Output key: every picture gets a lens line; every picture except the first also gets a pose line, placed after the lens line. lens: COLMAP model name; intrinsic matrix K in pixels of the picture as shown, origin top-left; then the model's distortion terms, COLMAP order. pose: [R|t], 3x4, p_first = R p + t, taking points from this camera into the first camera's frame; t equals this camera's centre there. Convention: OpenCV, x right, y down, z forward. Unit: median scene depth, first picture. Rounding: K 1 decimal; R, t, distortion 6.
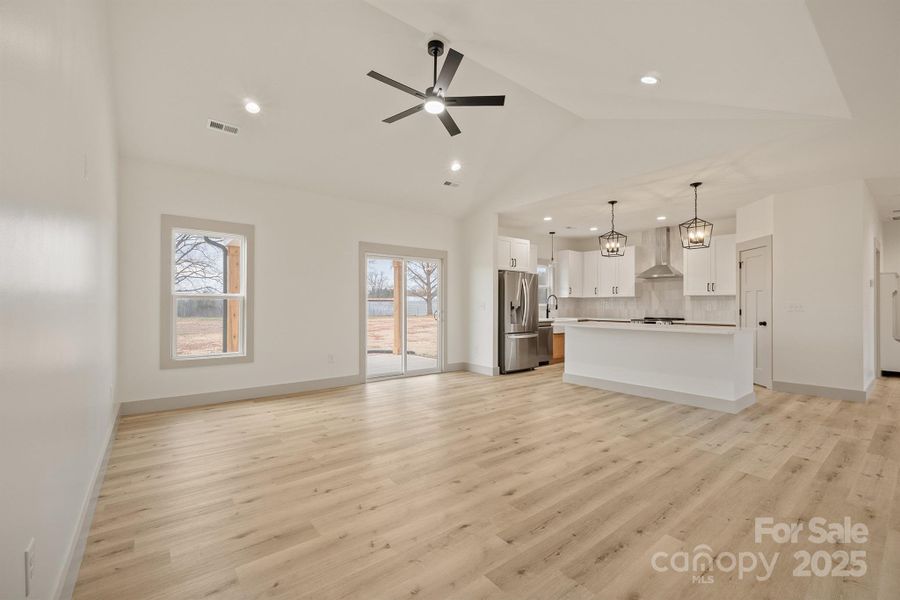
lens RADIAL K [[379.4, 0, 451.1], [0, 379.4, 301.3], [0, 0, 1]] dist [-0.005759, -0.000595]
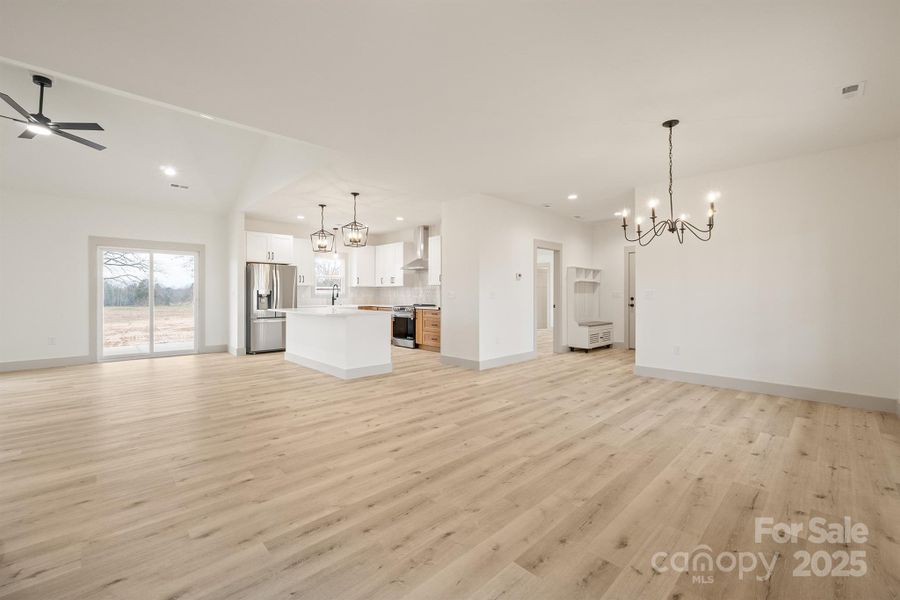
lens RADIAL K [[376.2, 0, 451.7], [0, 376.2, 294.6], [0, 0, 1]] dist [-0.007553, -0.000393]
pose [[0.994828, 0.000180, 0.101570, 0.603268], [-0.001361, 0.999932, 0.011561, -0.000045], [-0.101561, -0.011639, 0.994761, -0.170320]]
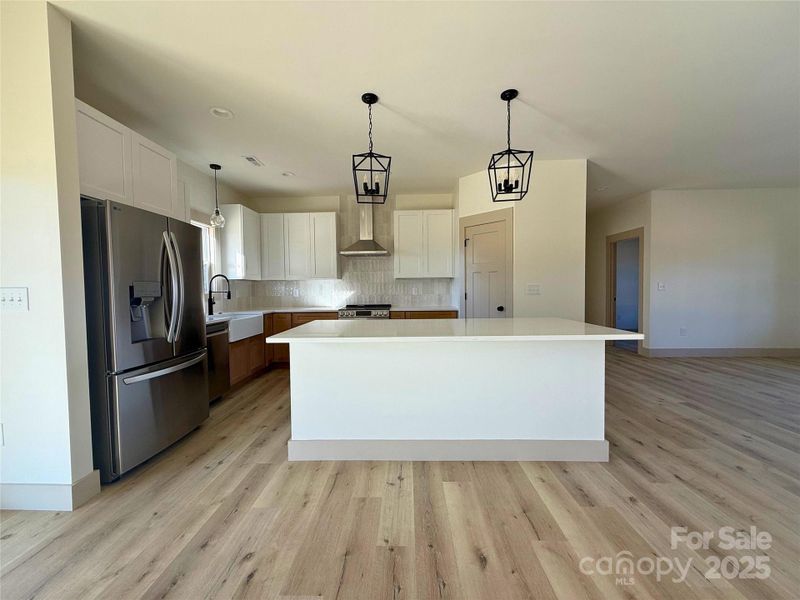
lens RADIAL K [[317.9, 0, 396.6], [0, 317.9, 300.6], [0, 0, 1]] dist [-0.000053, -0.000084]
pose [[0.646055, -0.040396, 0.762222, 0.083660], [0.007201, 0.998877, 0.046834, 0.002597], [-0.763257, -0.024769, 0.645620, 0.575973]]
